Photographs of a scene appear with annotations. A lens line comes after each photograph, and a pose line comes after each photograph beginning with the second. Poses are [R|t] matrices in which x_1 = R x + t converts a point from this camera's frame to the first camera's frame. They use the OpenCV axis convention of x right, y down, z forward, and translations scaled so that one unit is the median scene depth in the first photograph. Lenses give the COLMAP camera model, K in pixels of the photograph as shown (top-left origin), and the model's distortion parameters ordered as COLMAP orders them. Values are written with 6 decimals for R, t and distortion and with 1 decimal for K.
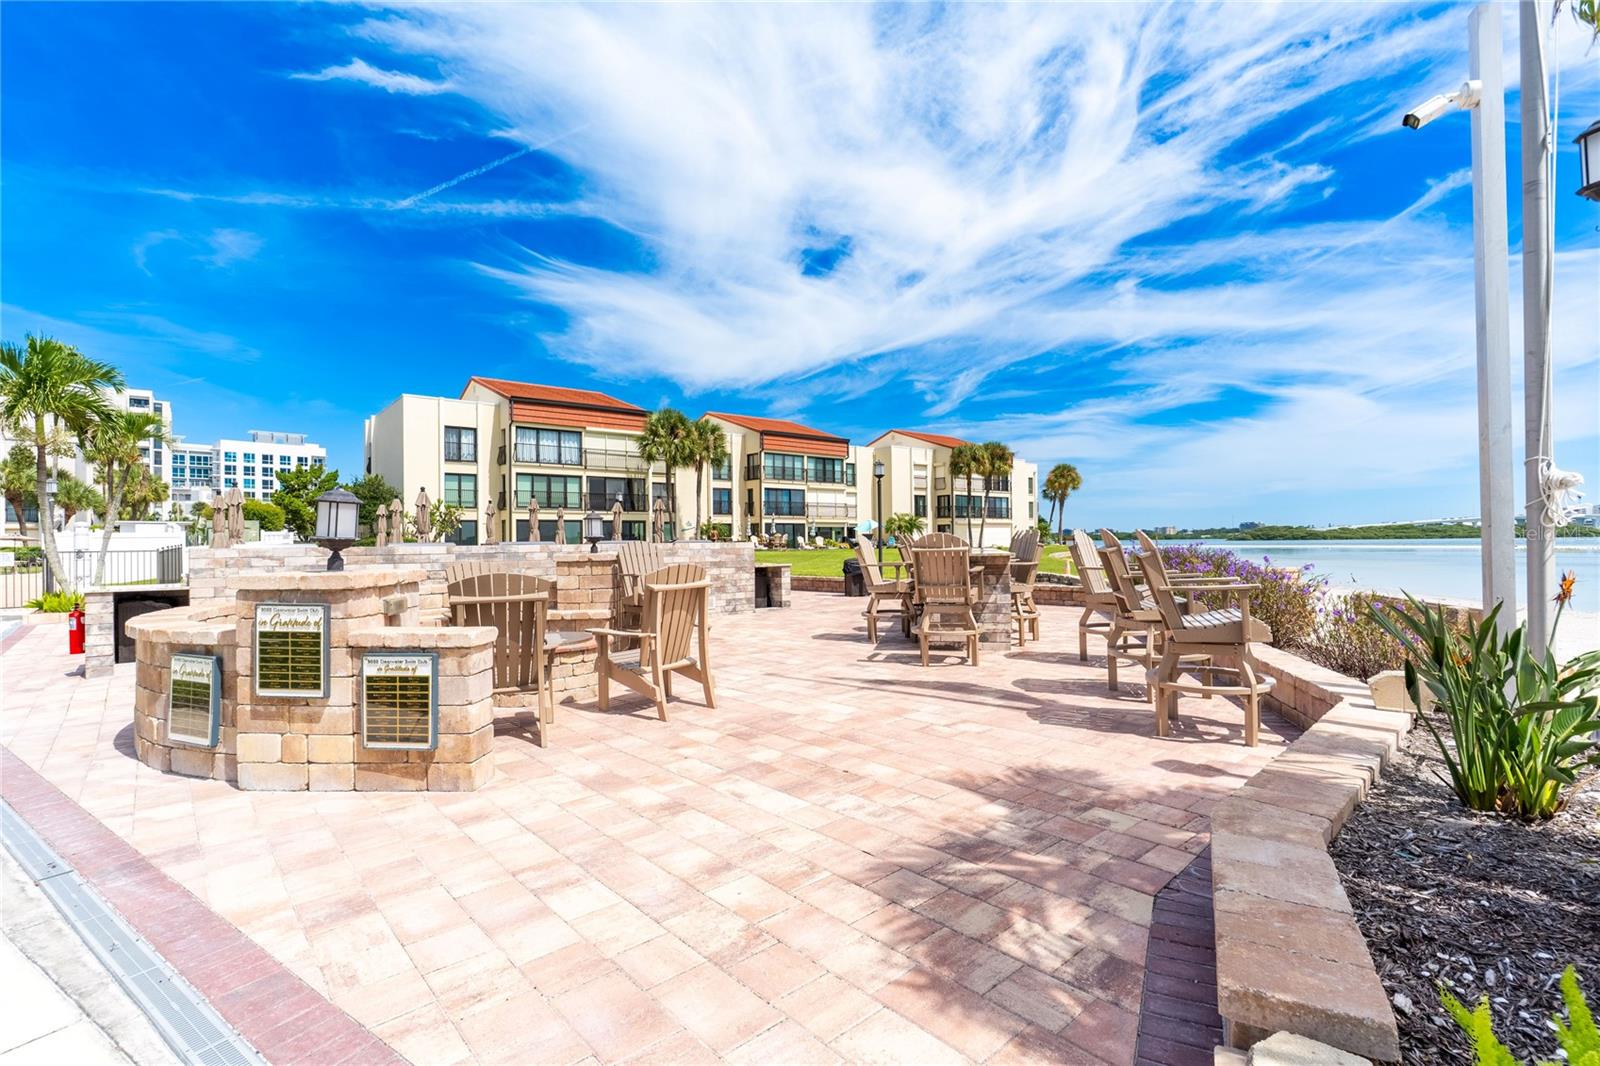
lens RADIAL K [[744.0, 0, 751.4], [0, 744.0, 532.6], [0, 0, 1]] dist [-0.001473, -0.000271]
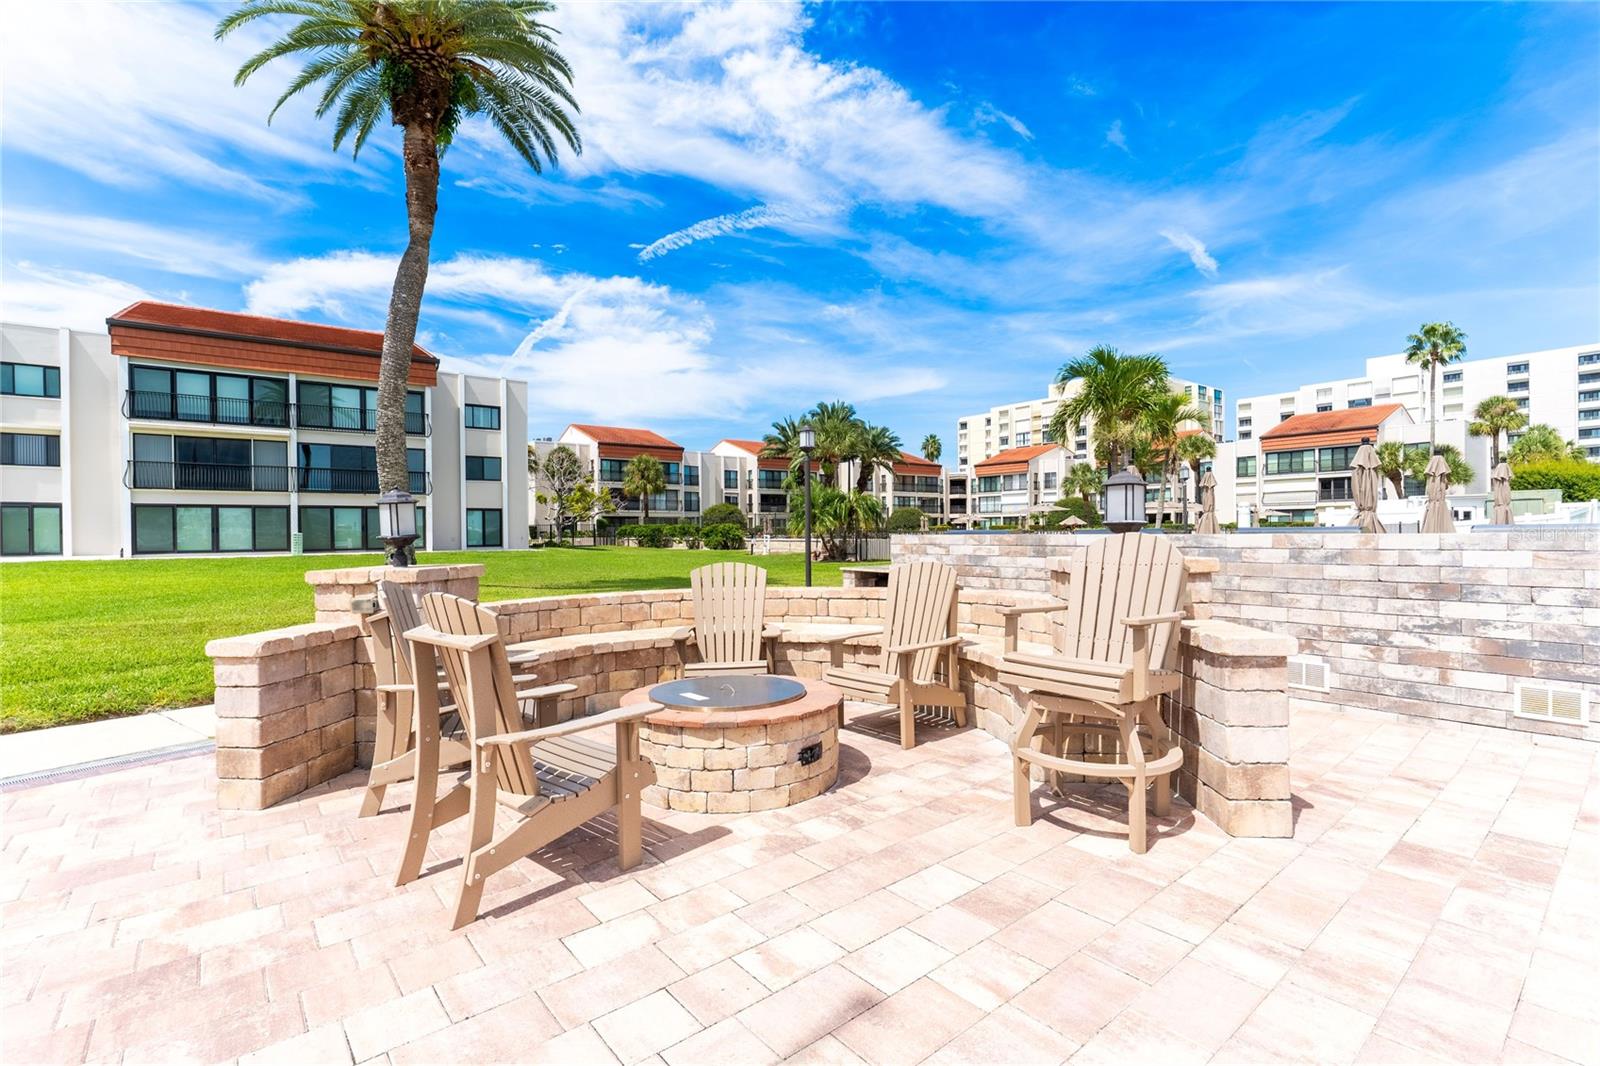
lens RADIAL K [[725.4, 0, 749.1], [0, 725.4, 537.3], [0, 0, 1]] dist [-0.003310, -0.000314]
pose [[-0.039137, -0.010456, -0.999179, 0.102100], [0.038897, 0.999171, -0.011979, 0.012835], [0.998477, -0.039334, -0.038698, 0.367811]]
